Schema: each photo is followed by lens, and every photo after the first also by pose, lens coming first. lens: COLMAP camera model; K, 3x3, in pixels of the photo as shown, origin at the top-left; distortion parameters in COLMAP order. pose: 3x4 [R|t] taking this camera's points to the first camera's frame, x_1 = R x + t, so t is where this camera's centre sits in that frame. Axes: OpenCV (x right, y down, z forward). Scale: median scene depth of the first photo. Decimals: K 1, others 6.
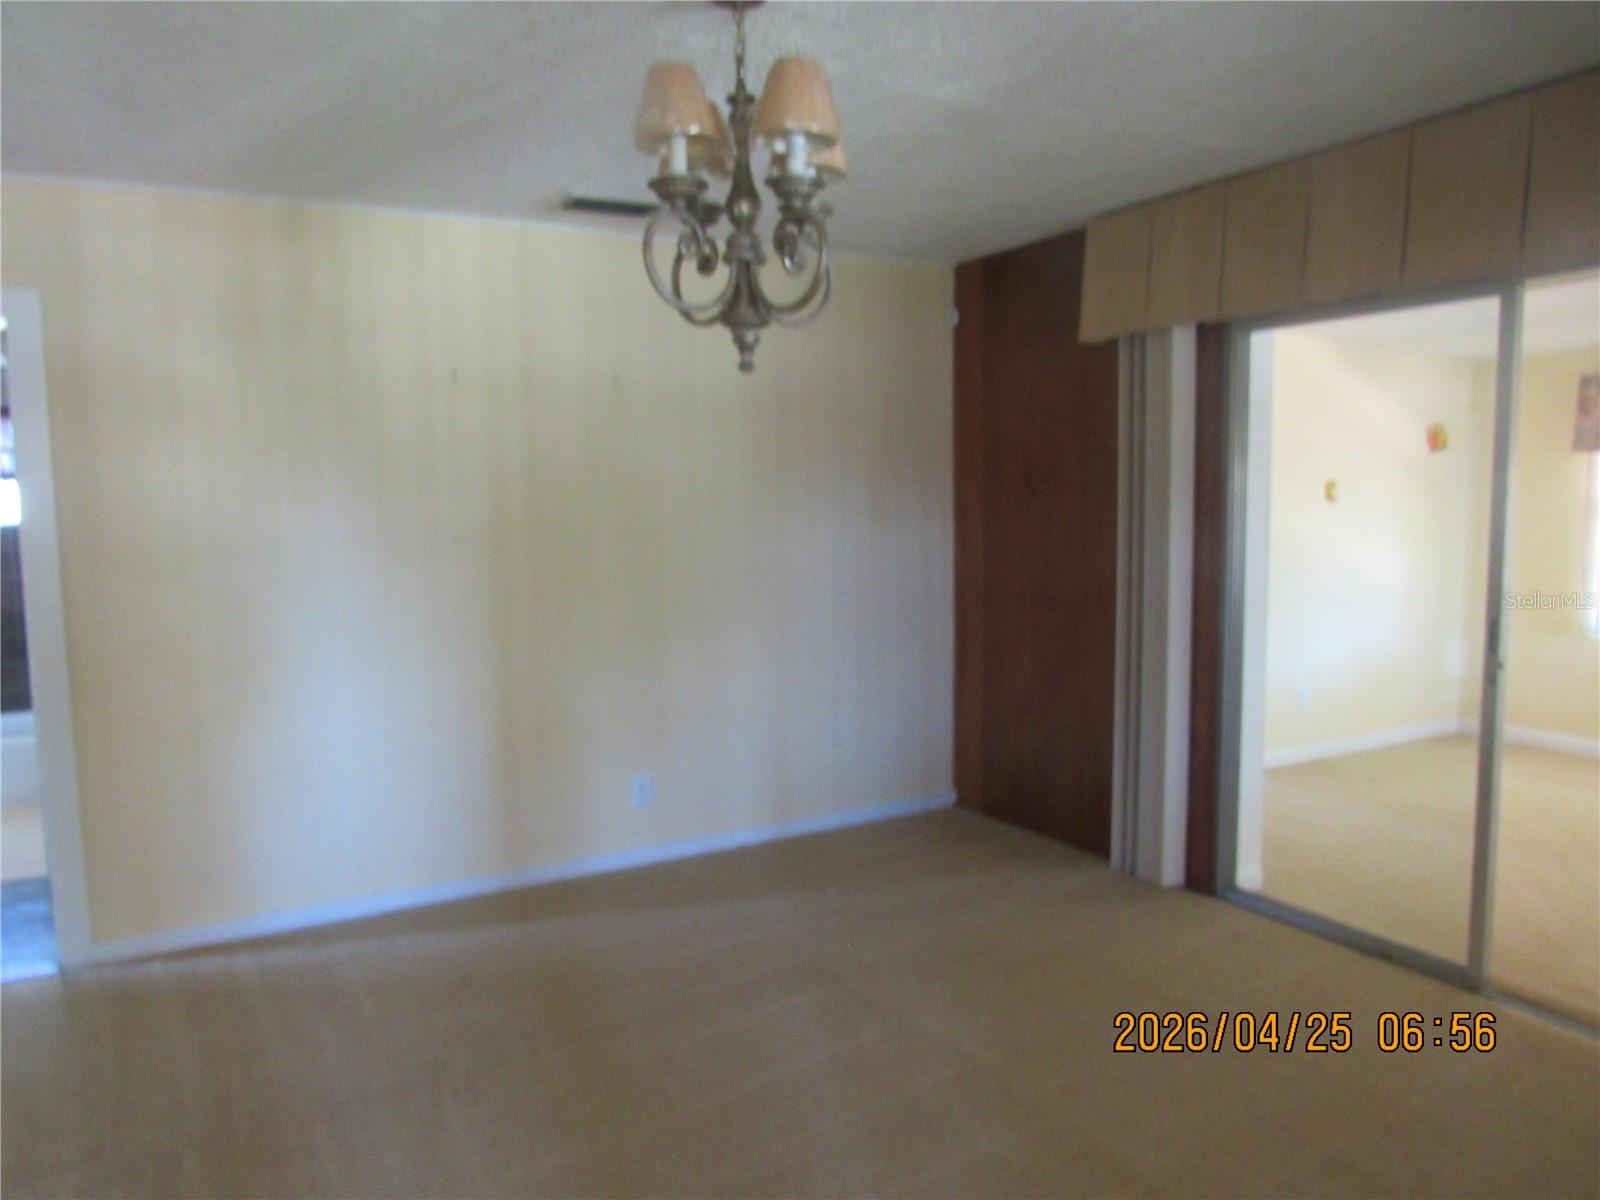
lens RADIAL K [[1132.6, 0, 798.1], [0, 1132.6, 600.0], [0, 0, 1]] dist [-0.029611, -0.000095]
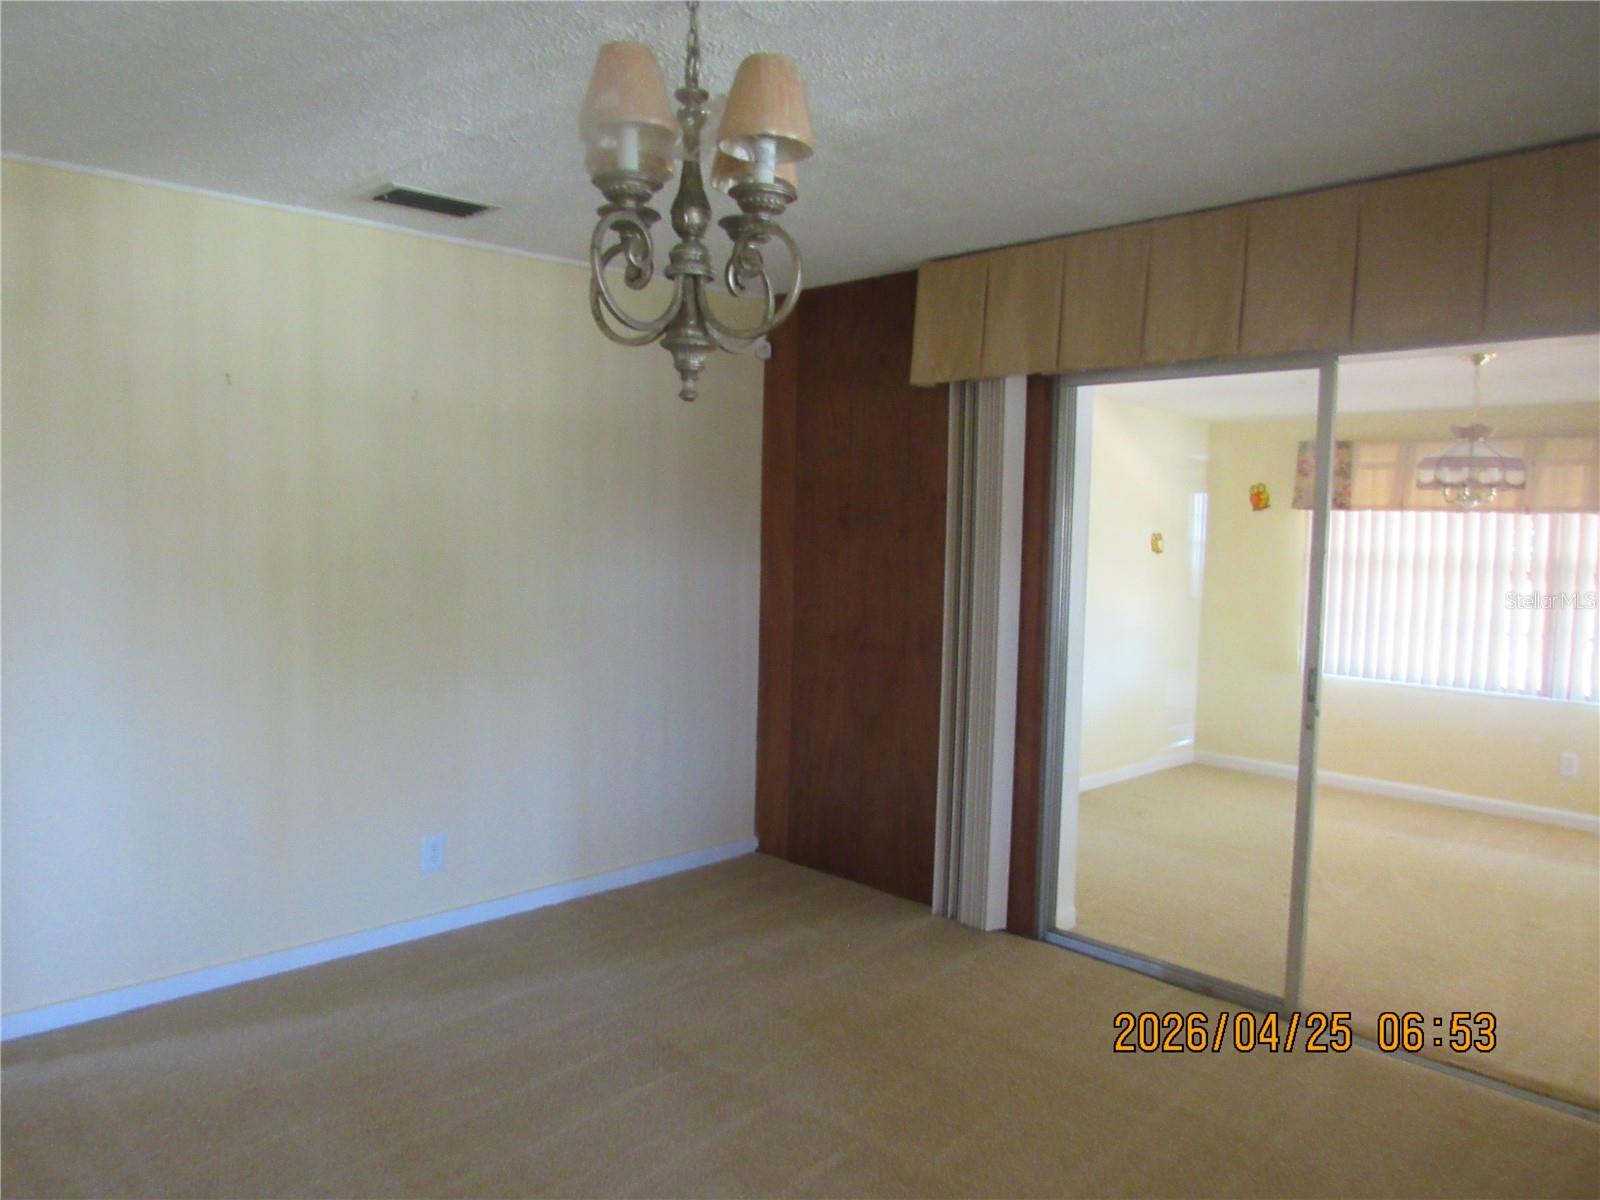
lens RADIAL K [[1132.6, 0, 800.9], [0, 1132.6, 599.8], [0, 0, 1]] dist [-0.029611, -0.000095]
pose [[0.968237, 0.016692, 0.249476, -0.111875], [-0.010433, 0.999597, -0.026389, -0.014810], [-0.249816, 0.022948, 0.968021, 0.078324]]
